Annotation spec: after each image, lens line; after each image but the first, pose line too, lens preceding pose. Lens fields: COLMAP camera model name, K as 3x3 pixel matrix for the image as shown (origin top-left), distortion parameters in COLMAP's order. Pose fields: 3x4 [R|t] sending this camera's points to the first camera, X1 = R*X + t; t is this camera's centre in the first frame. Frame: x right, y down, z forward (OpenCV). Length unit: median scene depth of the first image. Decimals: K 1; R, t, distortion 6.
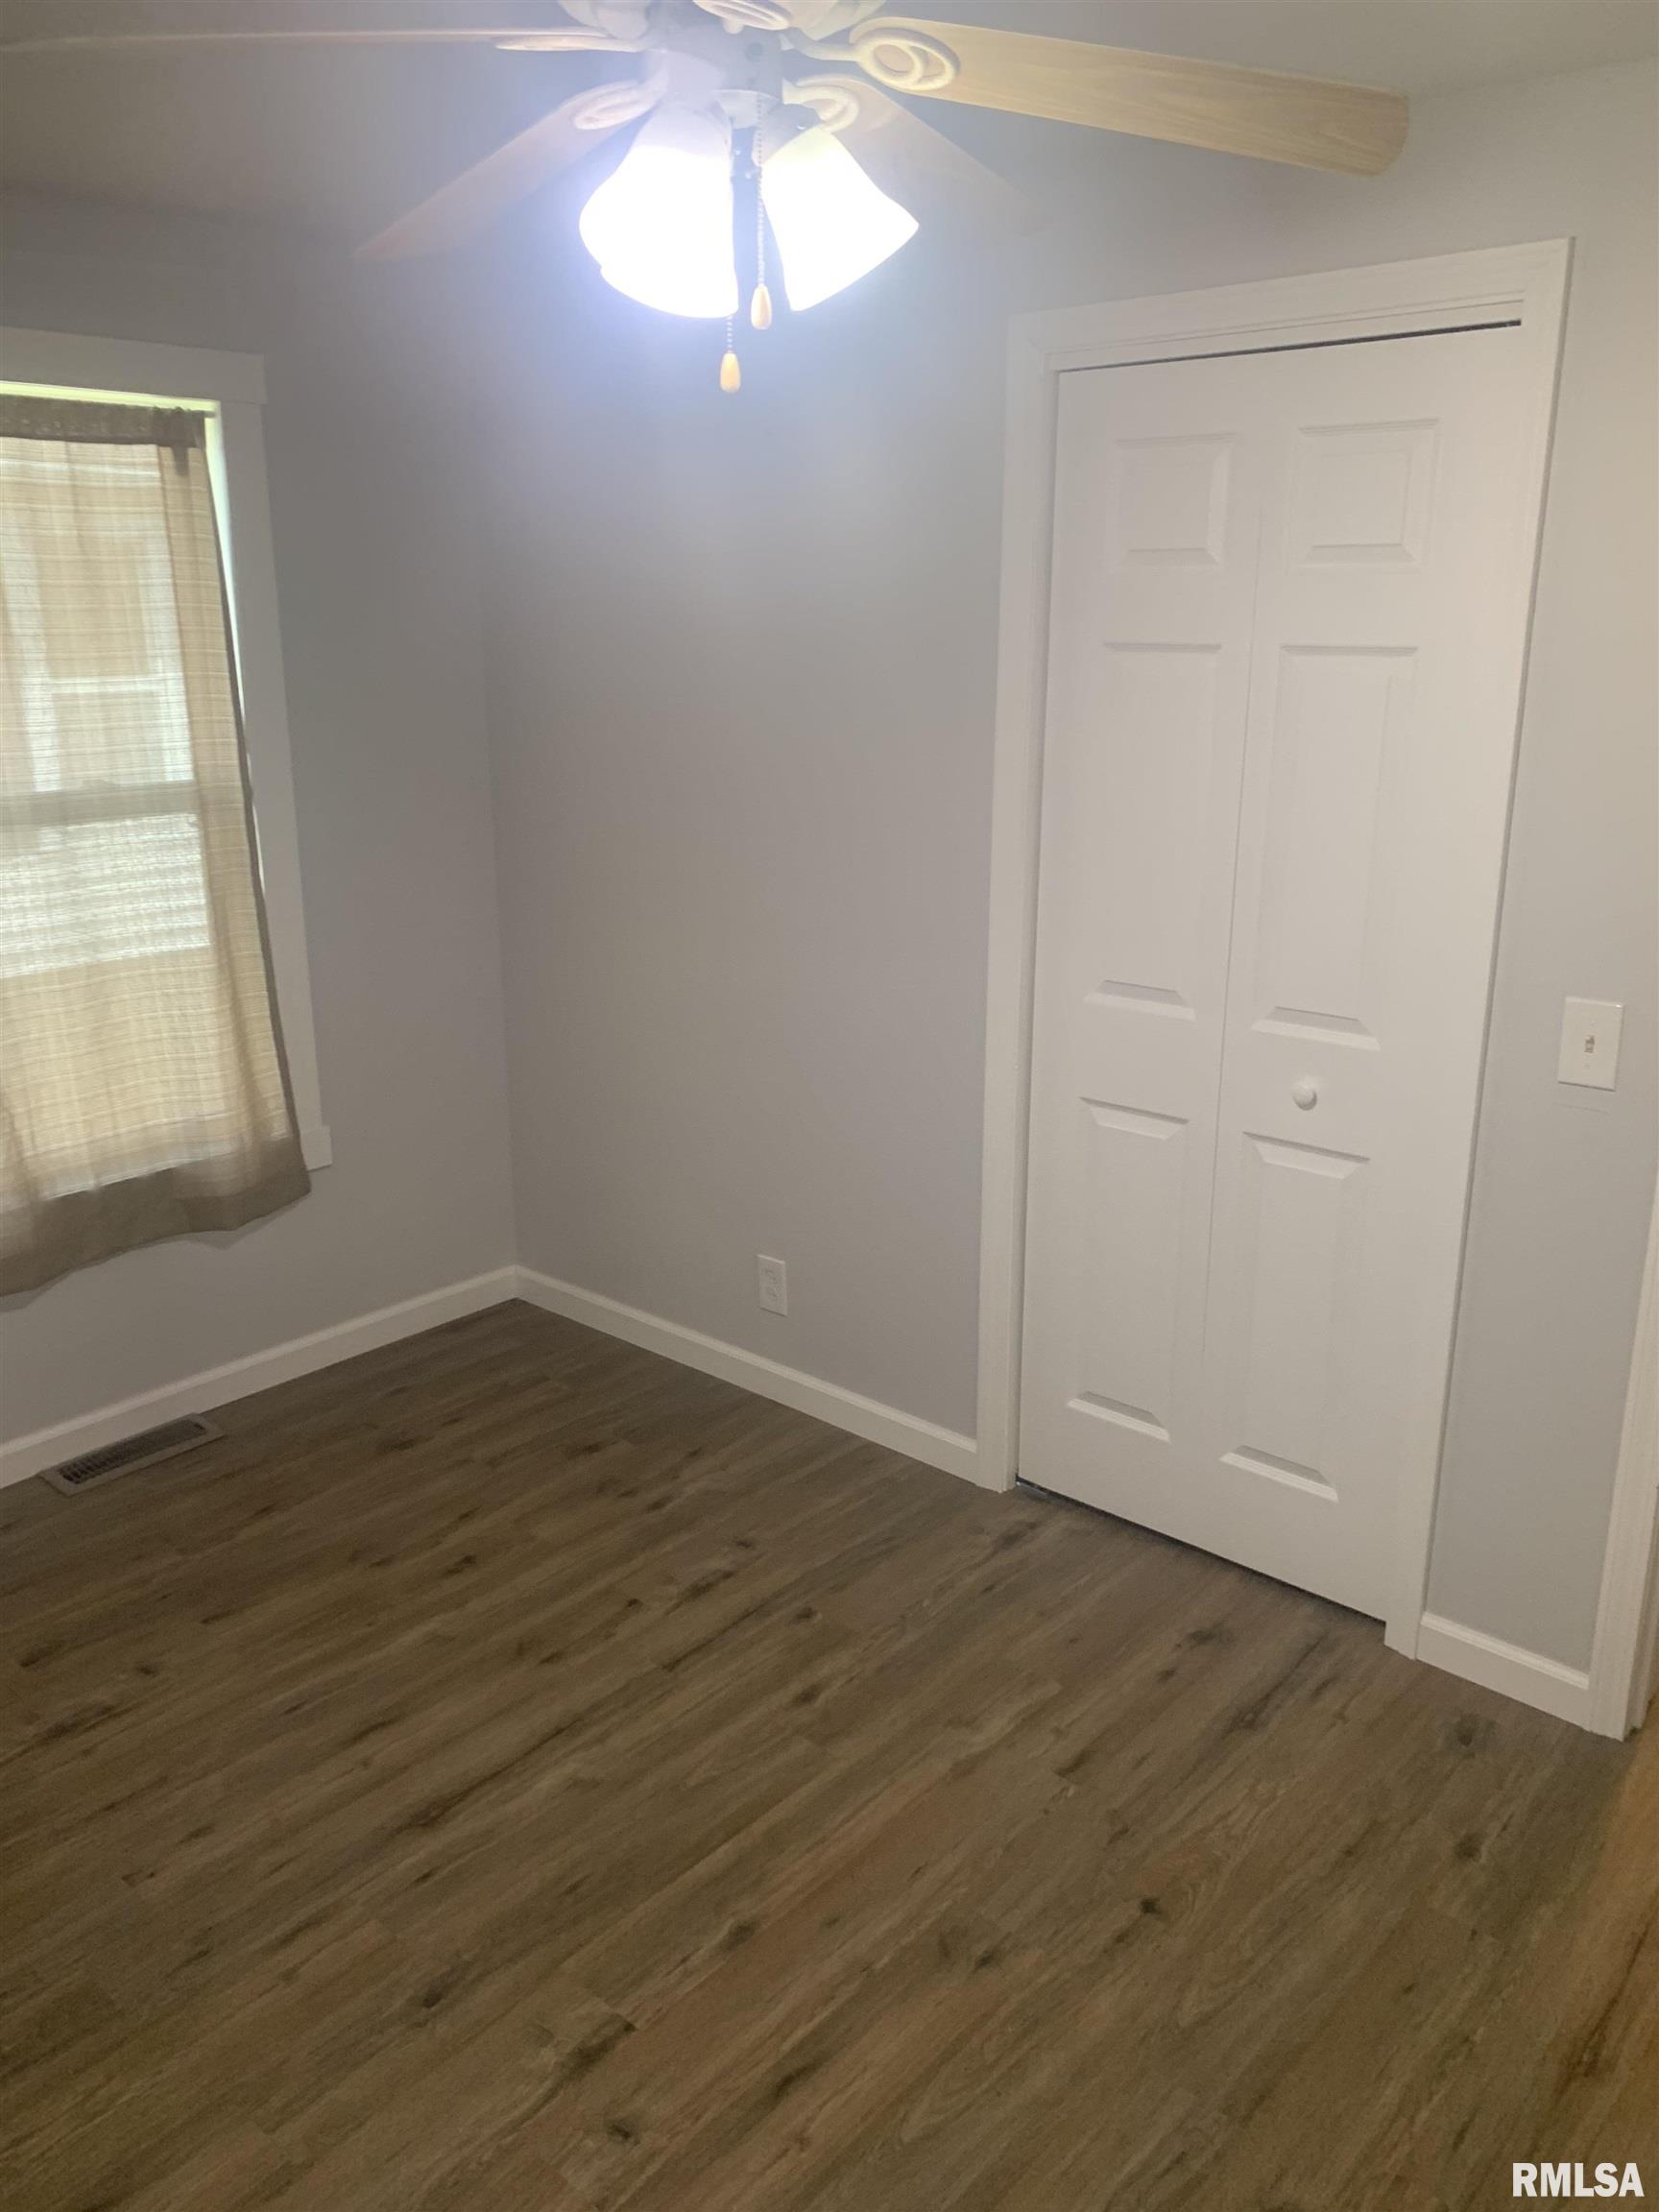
lens RADIAL K [[1694.6, 0, 845.0], [0, 1694.6, 1129.0], [0, 0, 1]] dist [0.029316, -0.000622]
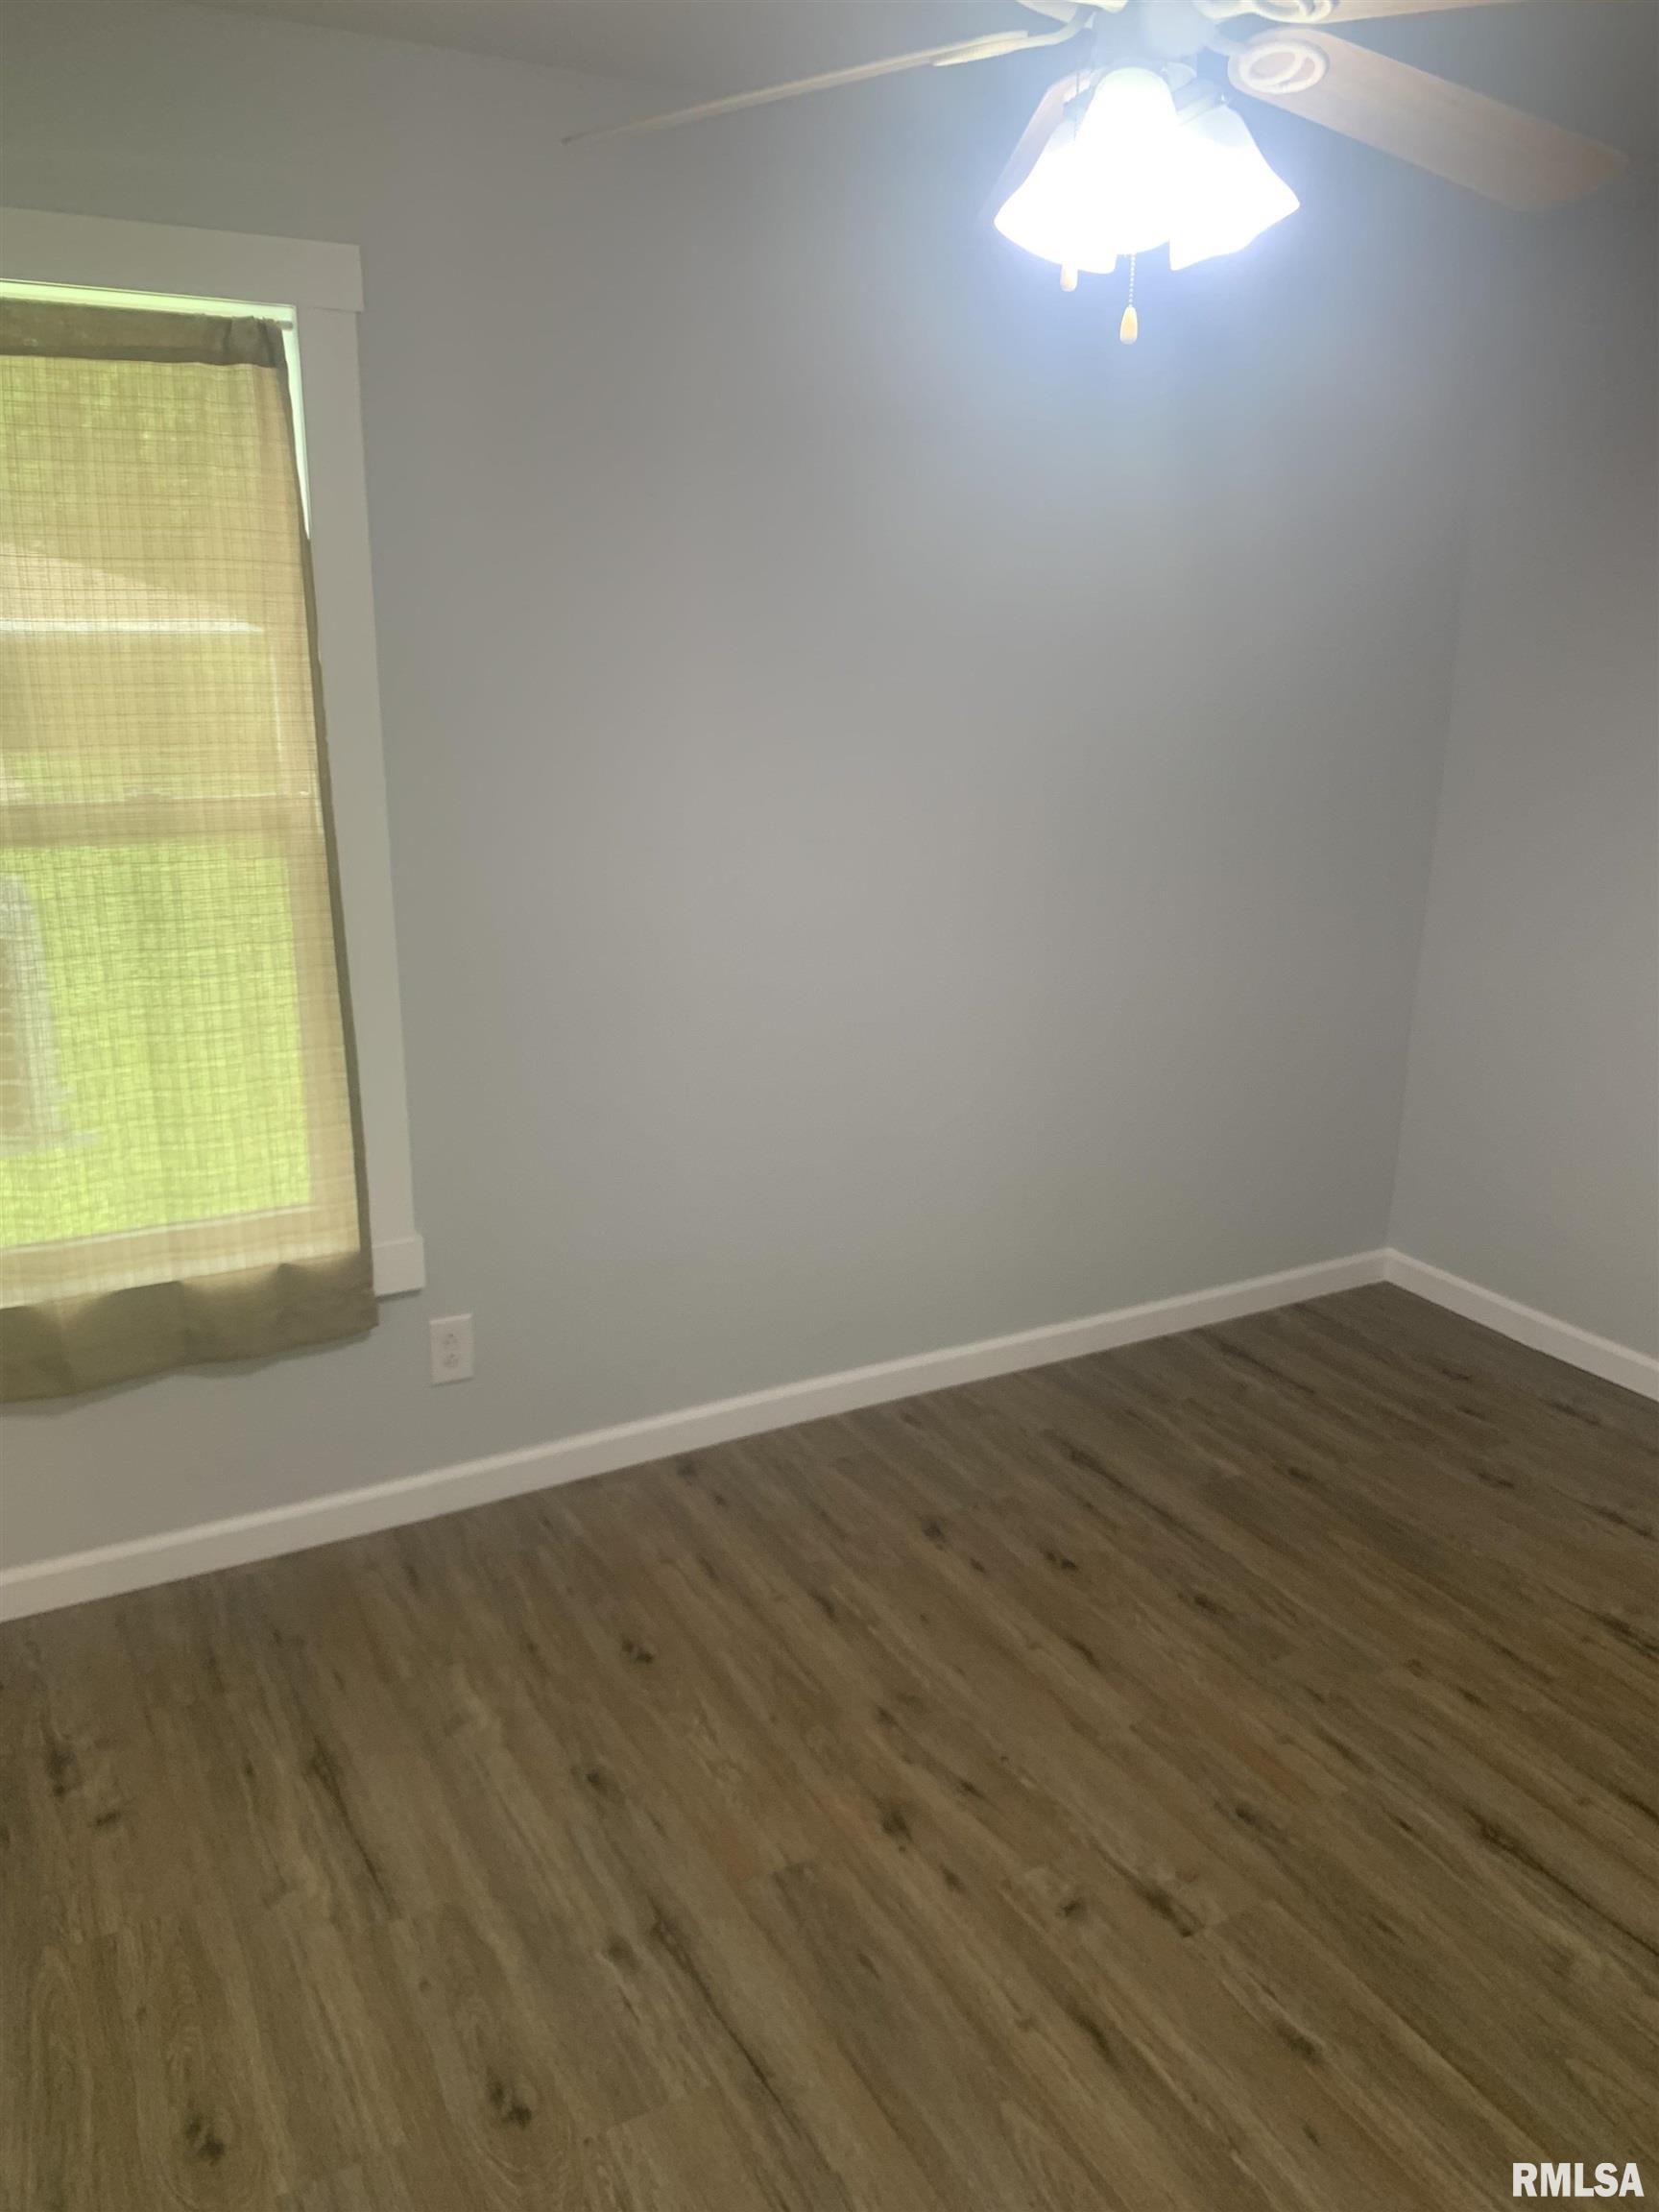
lens RADIAL K [[1694.6, 0, 839.4], [0, 1694.6, 1104.9], [0, 0, 1]] dist [0.029316, -0.000622]
pose [[-0.342623, 0.260208, -0.902719, 0.760507], [-0.278732, 0.889458, 0.362177, -0.250260], [0.897172, 0.375707, -0.232220, 0.852851]]
